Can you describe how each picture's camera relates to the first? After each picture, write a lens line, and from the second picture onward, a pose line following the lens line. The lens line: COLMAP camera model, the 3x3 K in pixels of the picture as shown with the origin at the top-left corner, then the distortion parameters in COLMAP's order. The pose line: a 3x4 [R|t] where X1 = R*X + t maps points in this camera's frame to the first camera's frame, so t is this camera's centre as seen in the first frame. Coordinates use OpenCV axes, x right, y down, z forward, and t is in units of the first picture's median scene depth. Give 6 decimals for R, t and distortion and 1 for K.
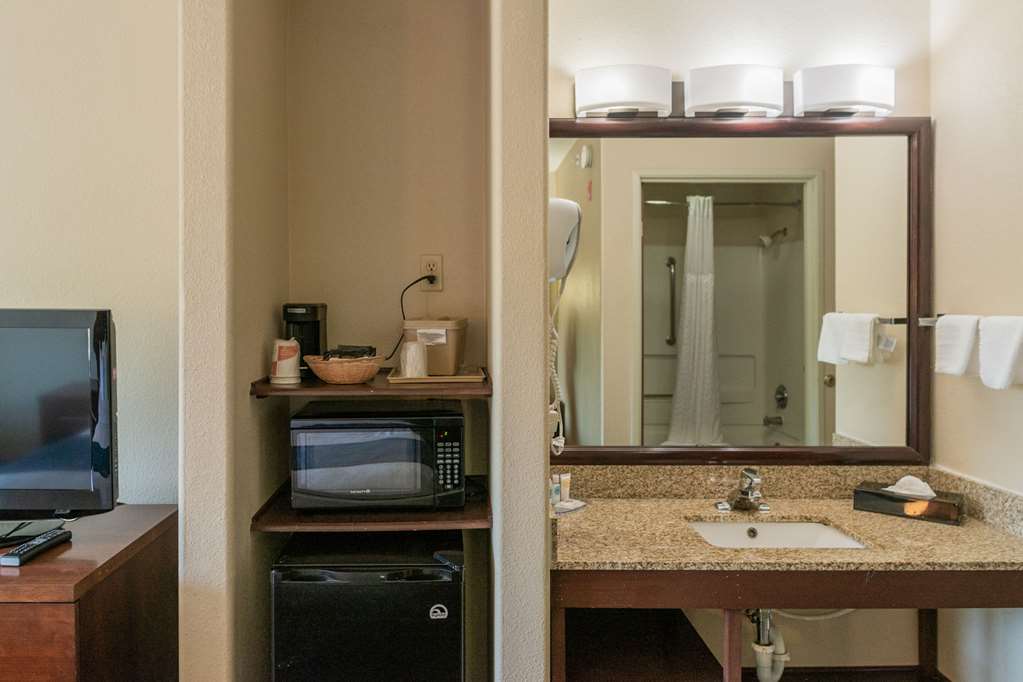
lens RADIAL K [[714.6, 0, 522.8], [0, 714.6, 352.4], [0, 0, 1]] dist [-0.000297, 0.002728]
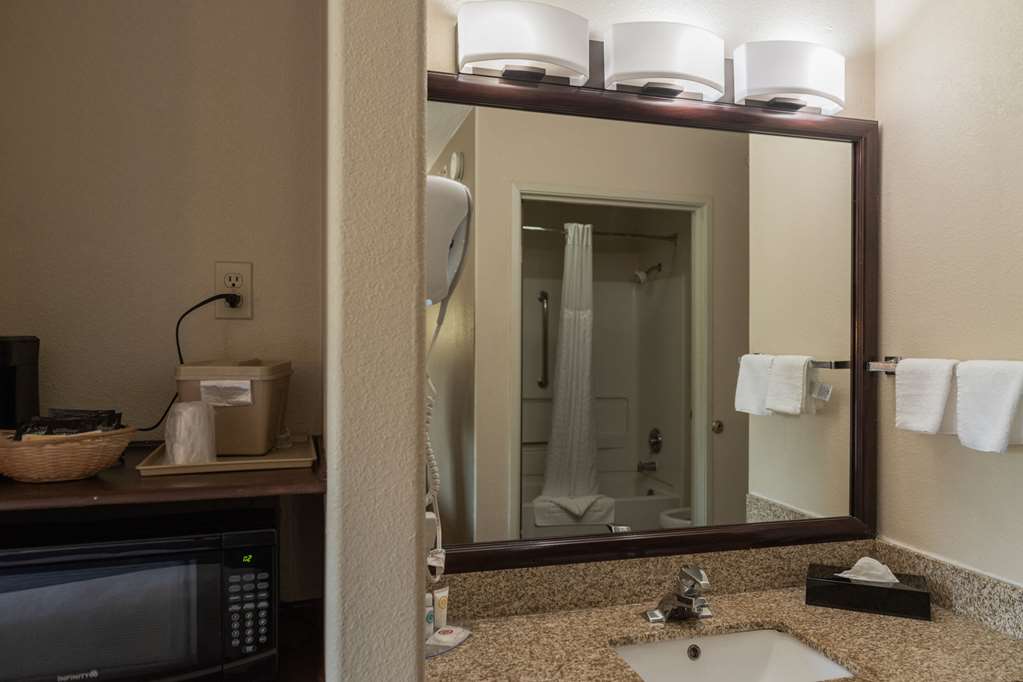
lens RADIAL K [[714.6, 0, 522.8], [0, 714.6, 352.4], [0, 0, 1]] dist [-0.000297, 0.002728]
pose [[0.979884, 0.005075, 0.199503, -0.001389], [0.005523, 0.998604, -0.052528, -0.018886], [-0.199491, 0.052573, 0.978488, 0.292544]]
